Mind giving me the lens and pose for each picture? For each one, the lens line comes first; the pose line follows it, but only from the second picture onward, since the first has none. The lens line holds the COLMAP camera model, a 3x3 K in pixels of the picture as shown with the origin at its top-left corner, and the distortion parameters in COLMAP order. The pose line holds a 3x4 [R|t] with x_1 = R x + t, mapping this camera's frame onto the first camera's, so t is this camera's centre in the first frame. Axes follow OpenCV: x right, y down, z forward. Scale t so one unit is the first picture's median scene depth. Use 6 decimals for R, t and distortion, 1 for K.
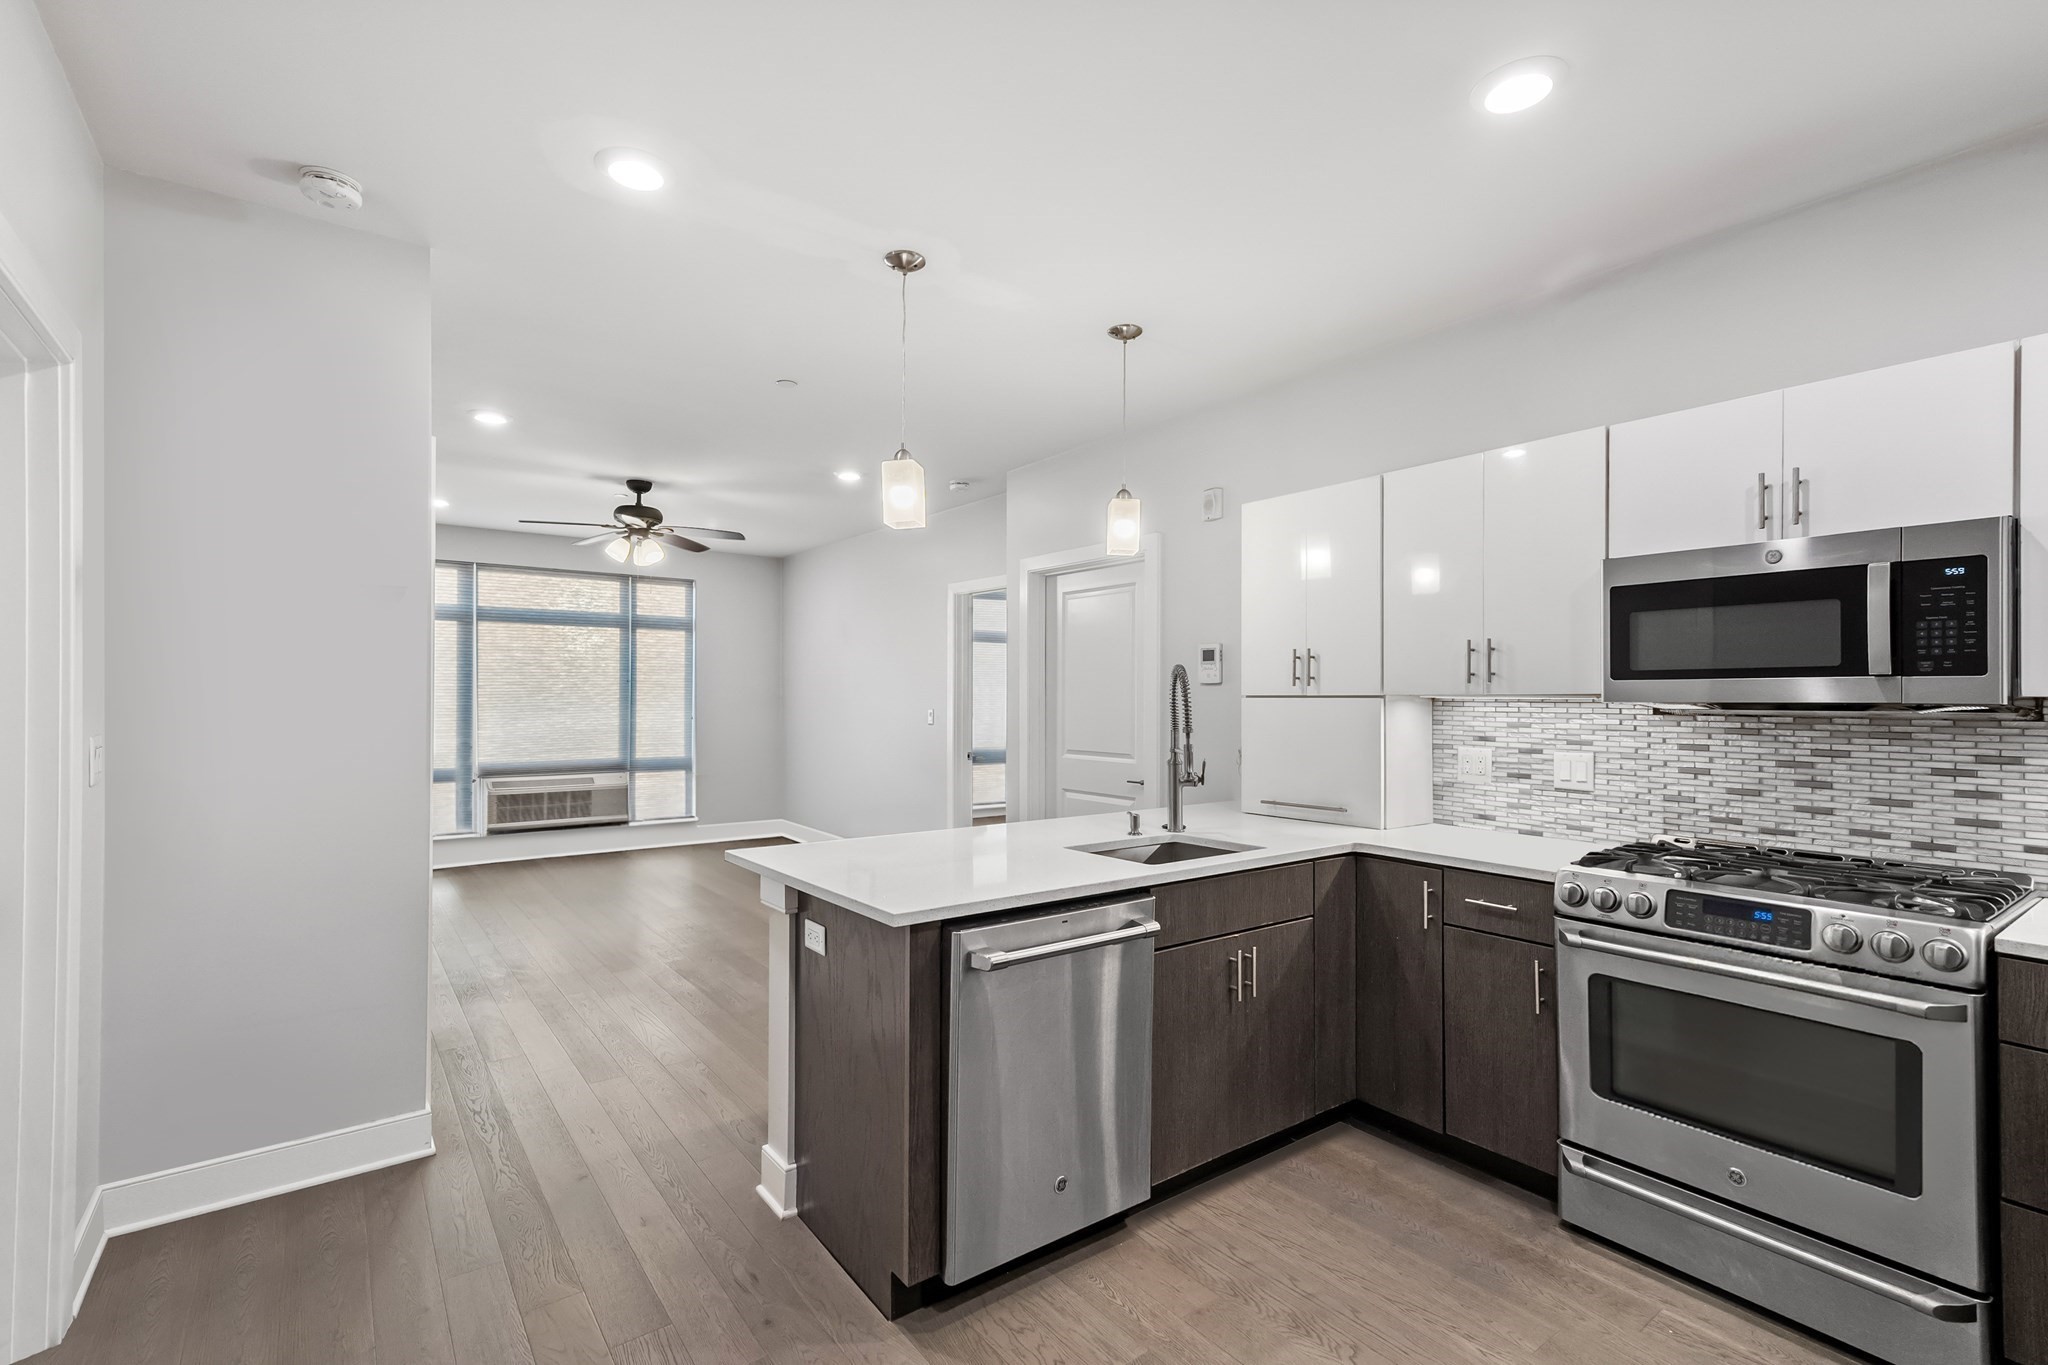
lens RADIAL K [[930.4, 0, 1032.2], [0, 930.4, 697.3], [0, 0, 1]] dist [0.024184, 0.002787]
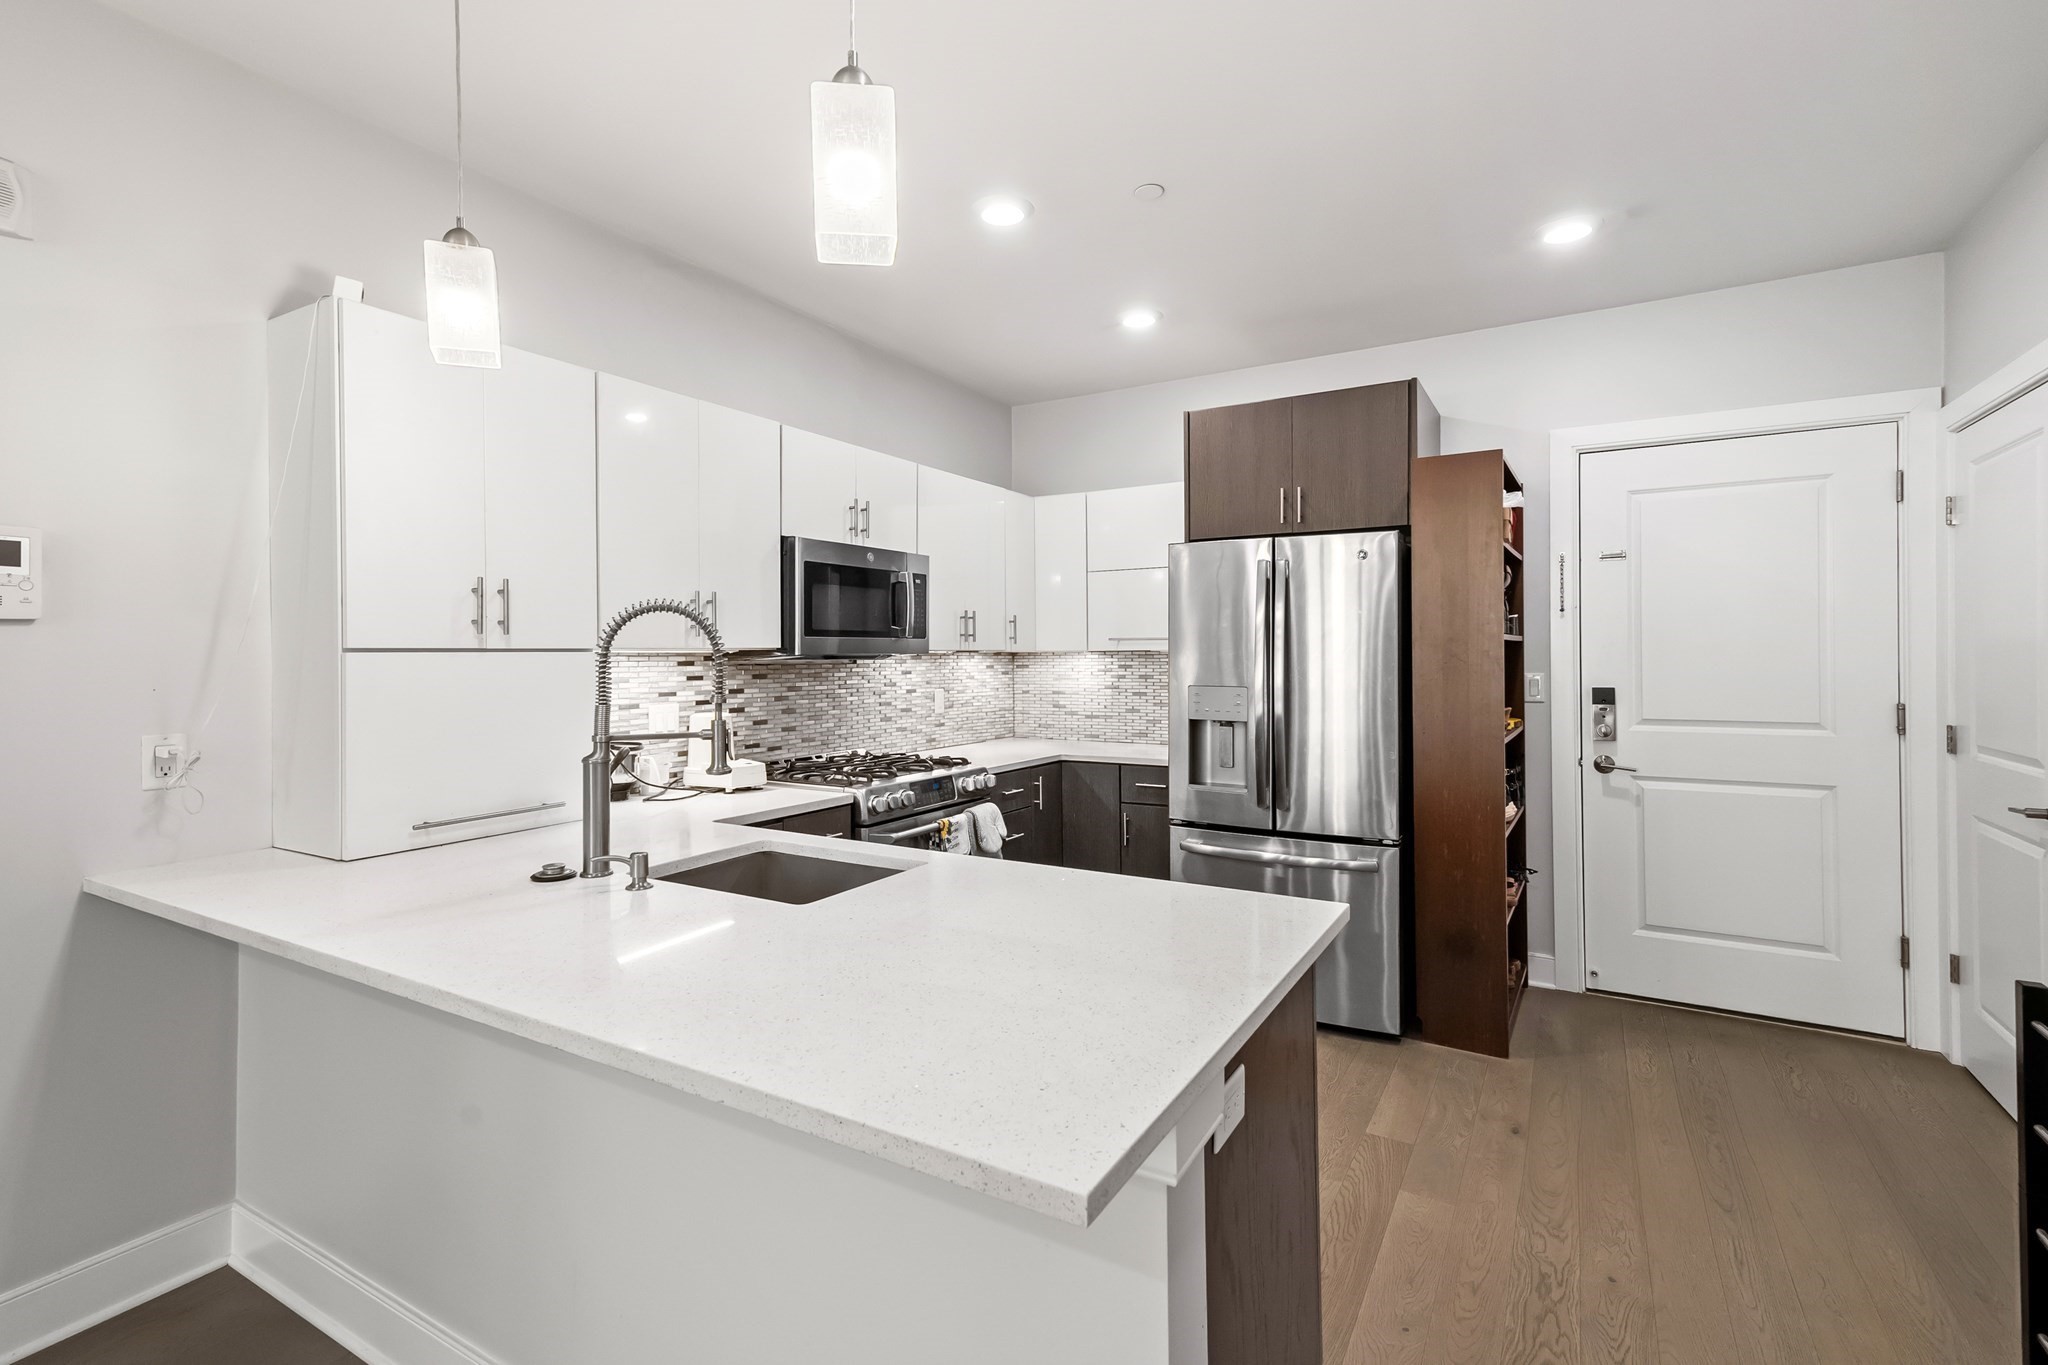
lens RADIAL K [[930.4, 0, 1023.0], [0, 930.4, 661.9], [0, 0, 1]] dist [0.024184, 0.002787]
pose [[-0.366013, -0.008967, 0.930566, -0.639407], [0.003135, 0.999936, 0.010869, 0.002573], [-0.930604, 0.006896, -0.365962, 1.212468]]
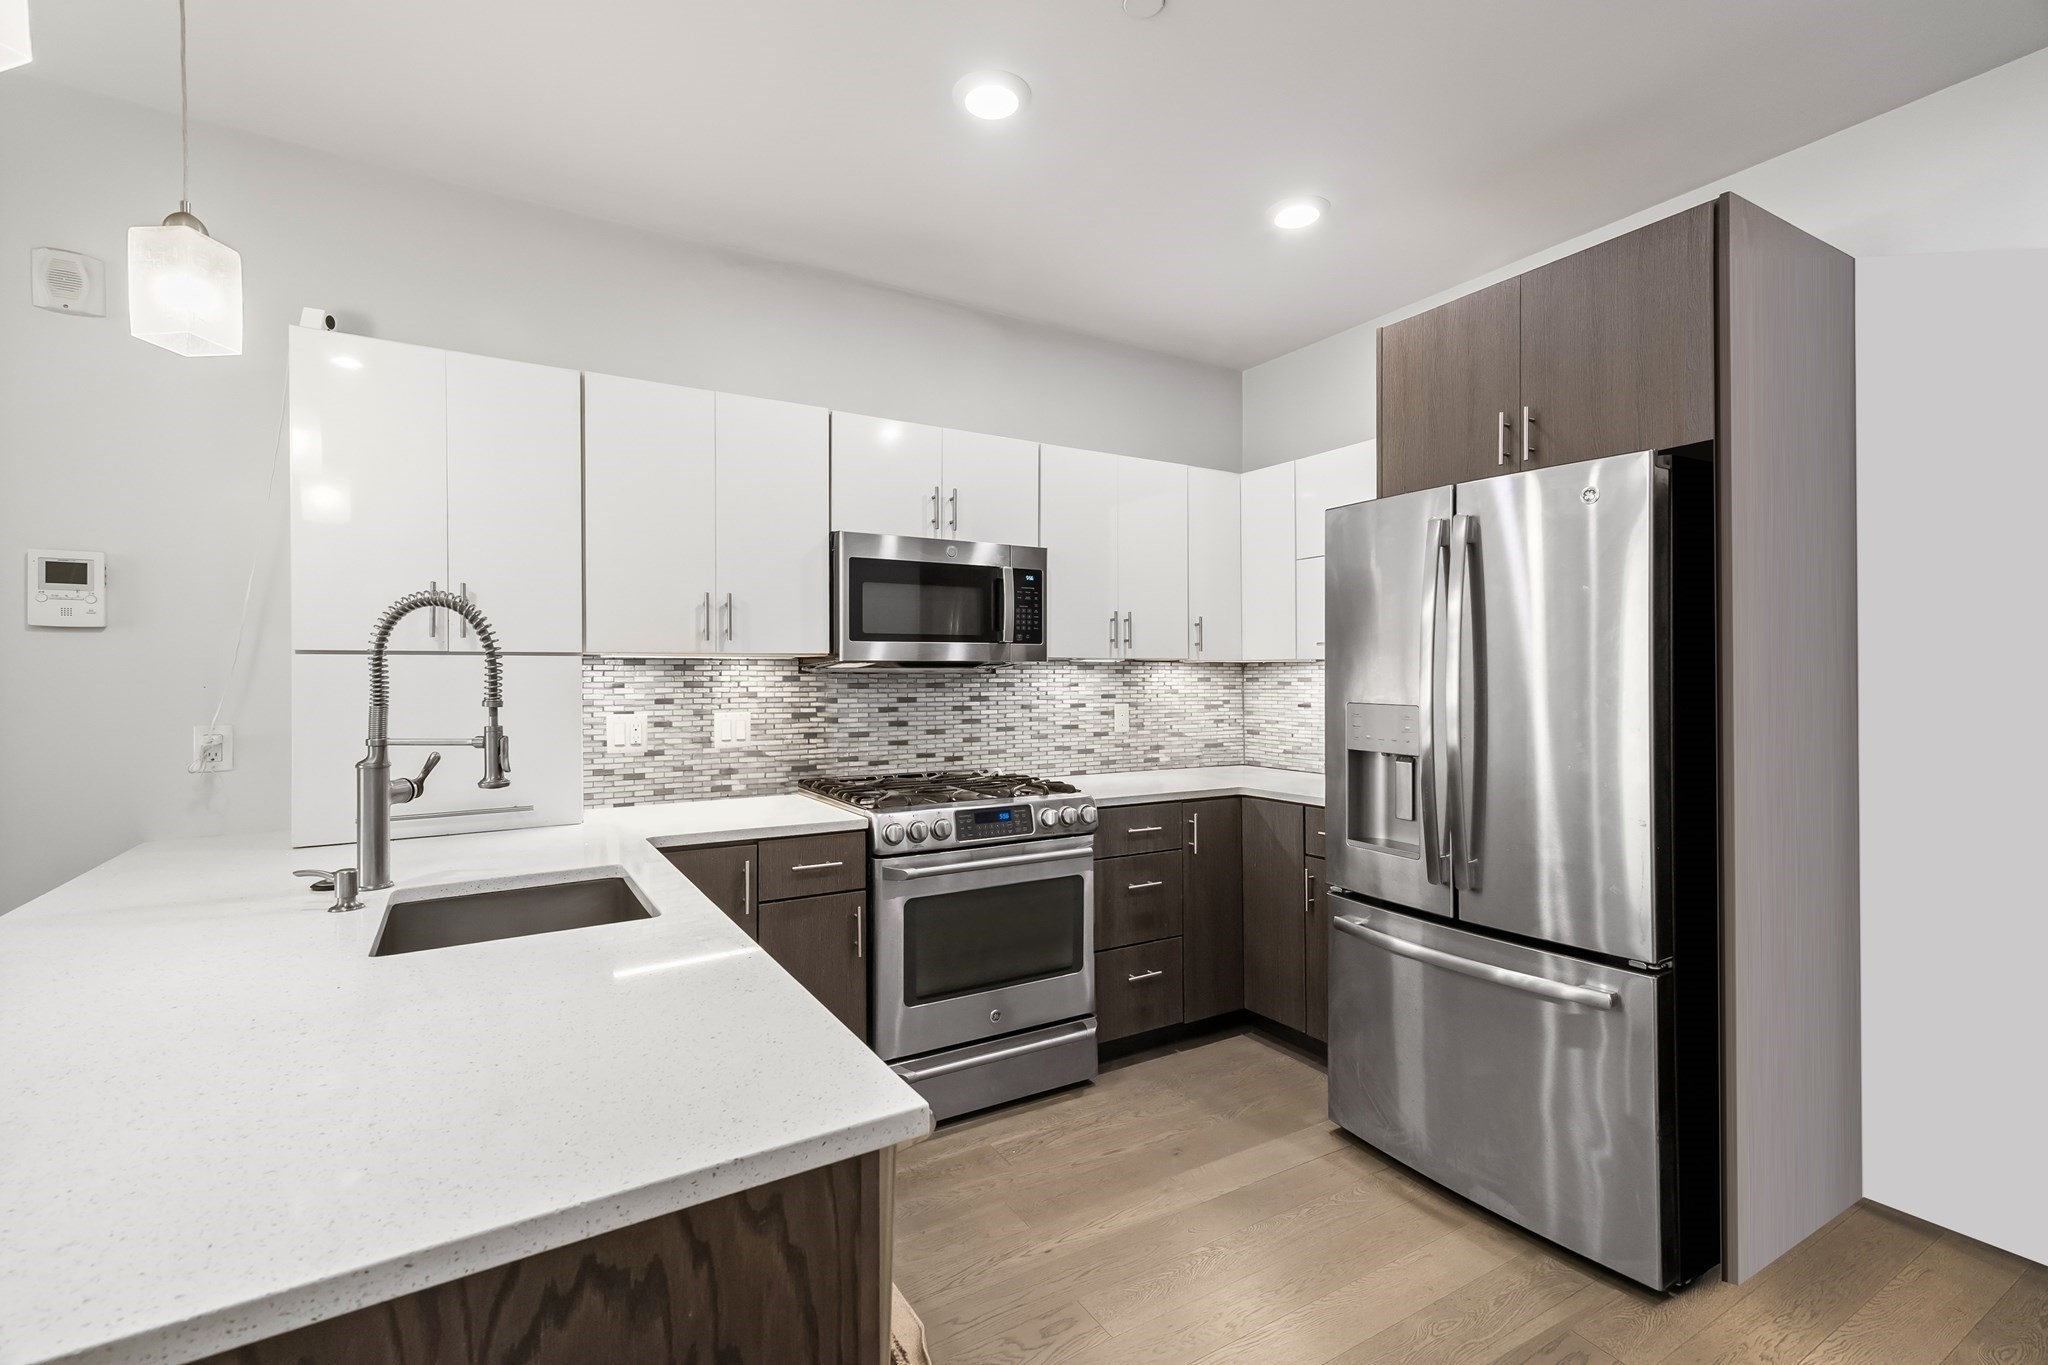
lens RADIAL K [[930.4, 0, 990.2], [0, 930.4, 674.9], [0, 0, 1]] dist [0.024184, 0.002787]
pose [[0.110742, -0.004264, 0.993840, -0.478265], [0.003008, 0.999988, 0.003955, 0.018591], [-0.993845, 0.002551, 0.110753, 0.740371]]
